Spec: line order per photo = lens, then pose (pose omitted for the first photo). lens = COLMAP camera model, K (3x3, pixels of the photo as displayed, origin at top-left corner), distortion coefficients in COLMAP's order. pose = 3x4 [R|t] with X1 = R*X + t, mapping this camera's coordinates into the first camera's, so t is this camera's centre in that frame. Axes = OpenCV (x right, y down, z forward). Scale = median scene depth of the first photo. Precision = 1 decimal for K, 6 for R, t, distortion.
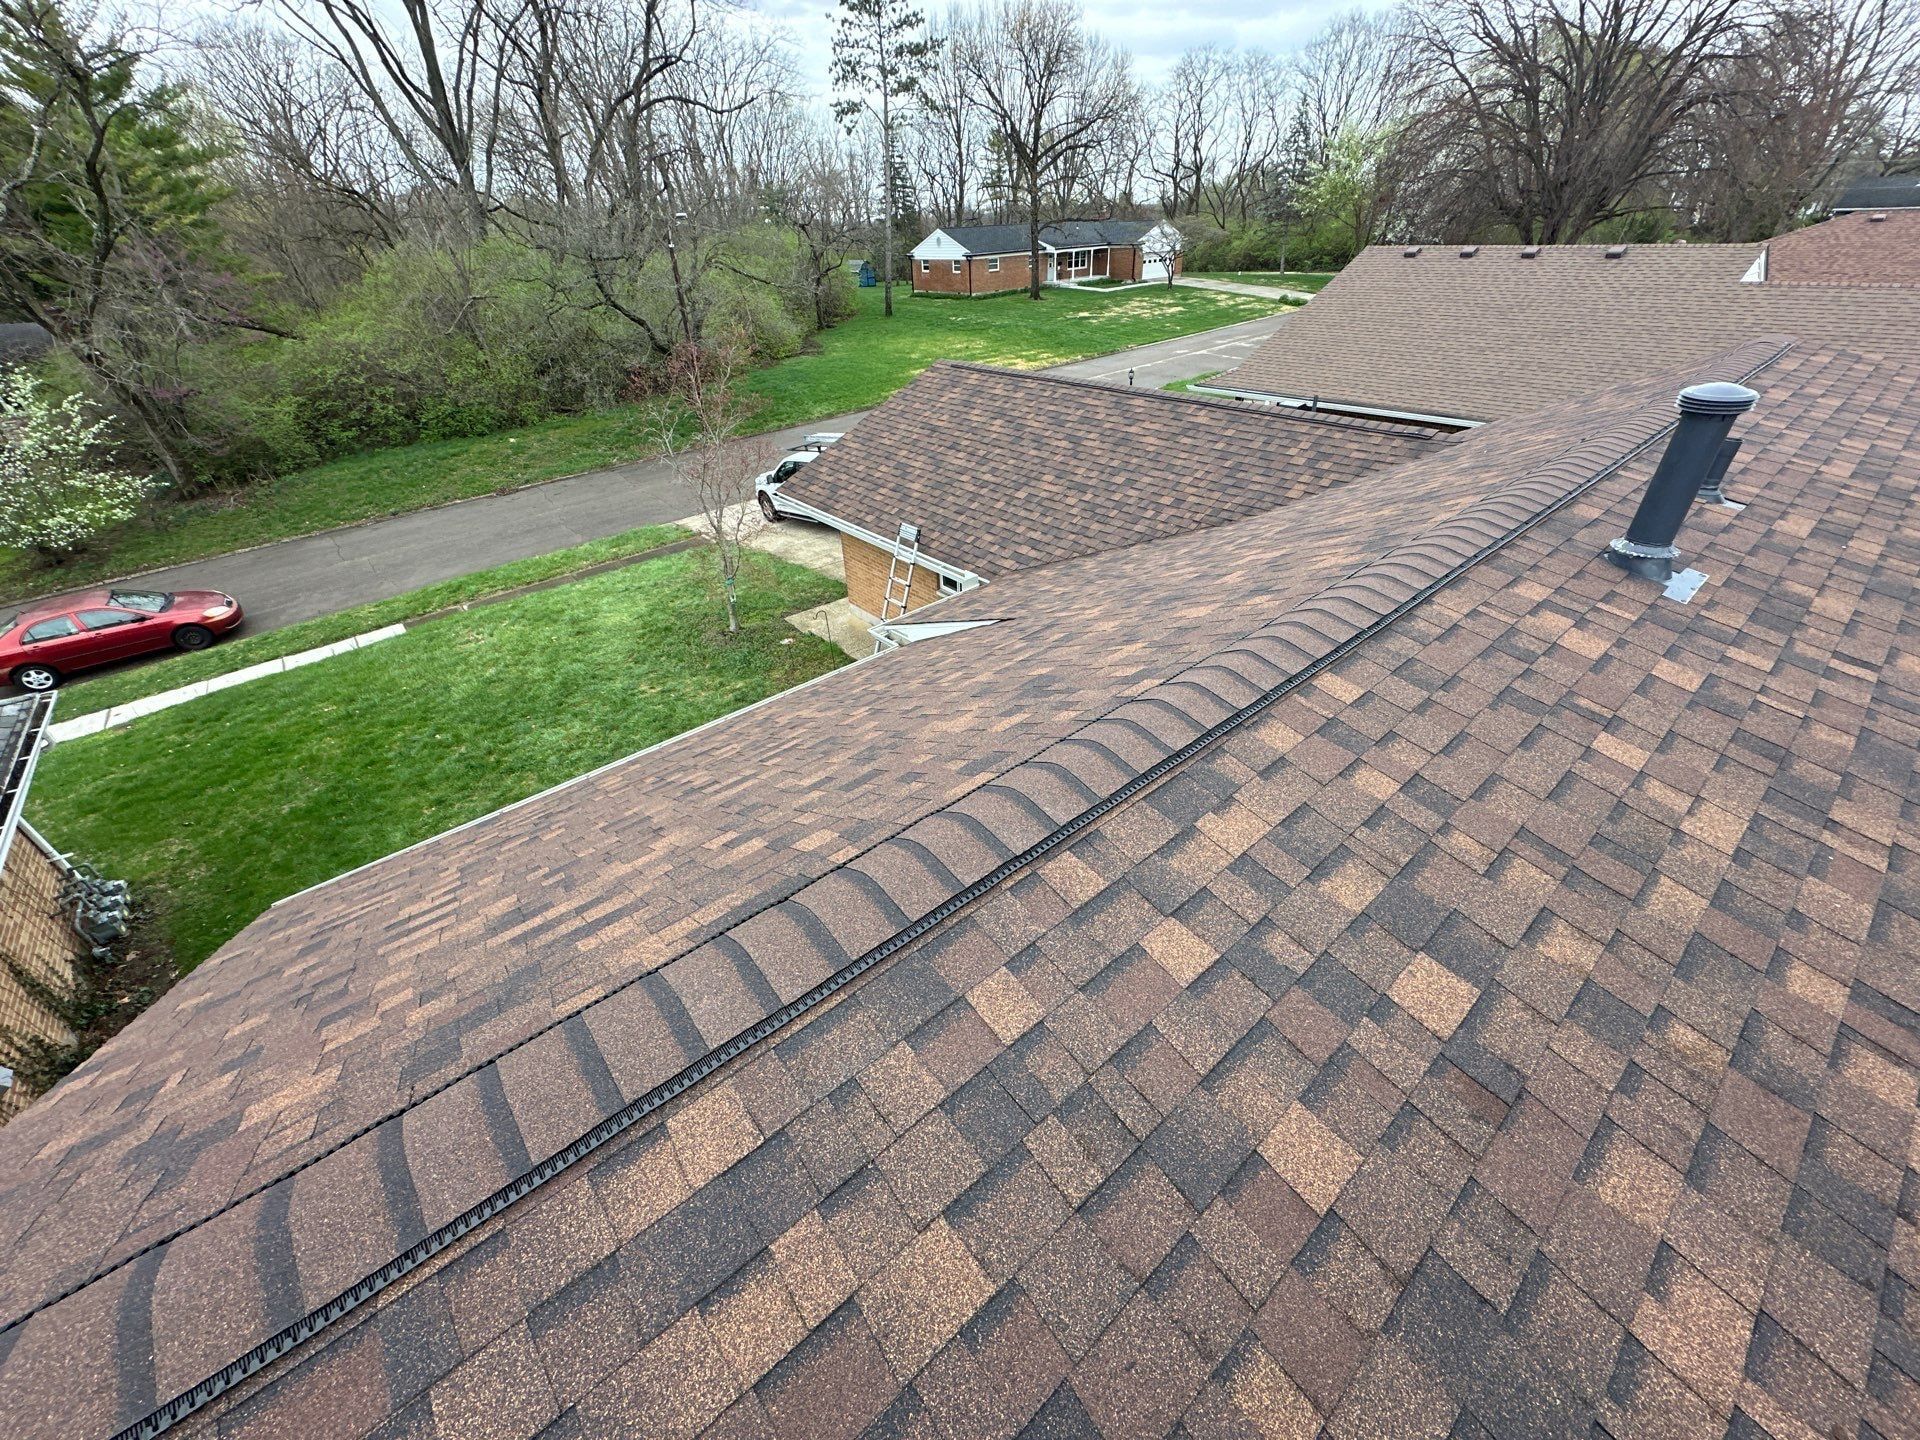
lens RADIAL K [[762.4, 0, 960.0], [0, 762.4, 720.0], [0, 0, 1]] dist [0.000189, 0.000194]
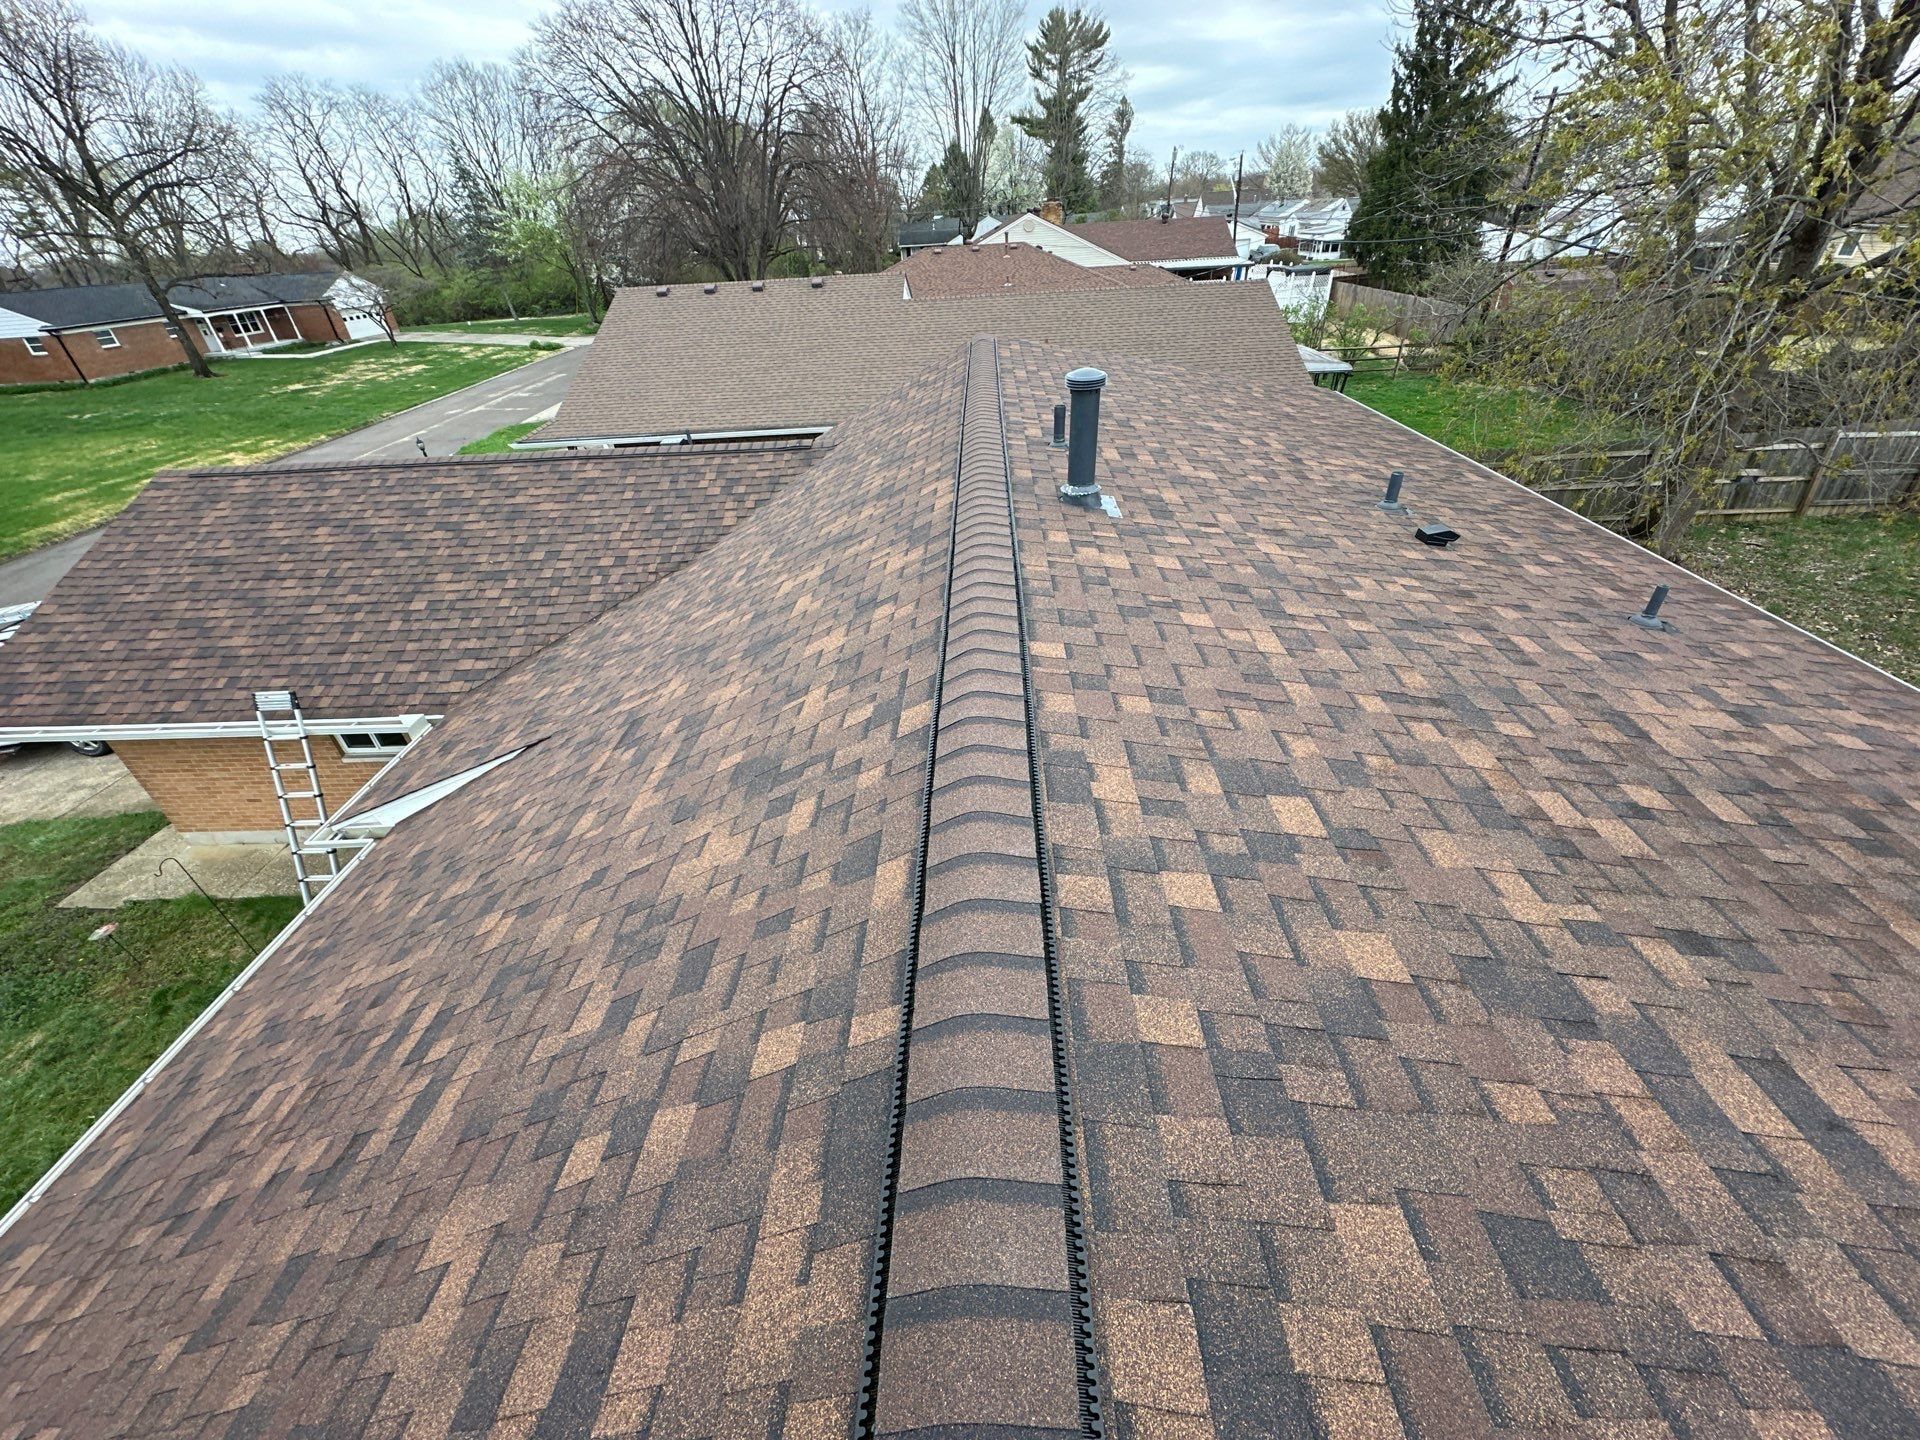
lens RADIAL K [[762.4, 0, 960.0], [0, 762.4, 720.0], [0, 0, 1]] dist [0.000189, 0.000194]
pose [[0.666338, -0.406277, 0.625246, -0.093507], [0.431485, 0.893963, 0.121042, -0.036214], [-0.608124, 0.189130, 0.770984, 0.046555]]
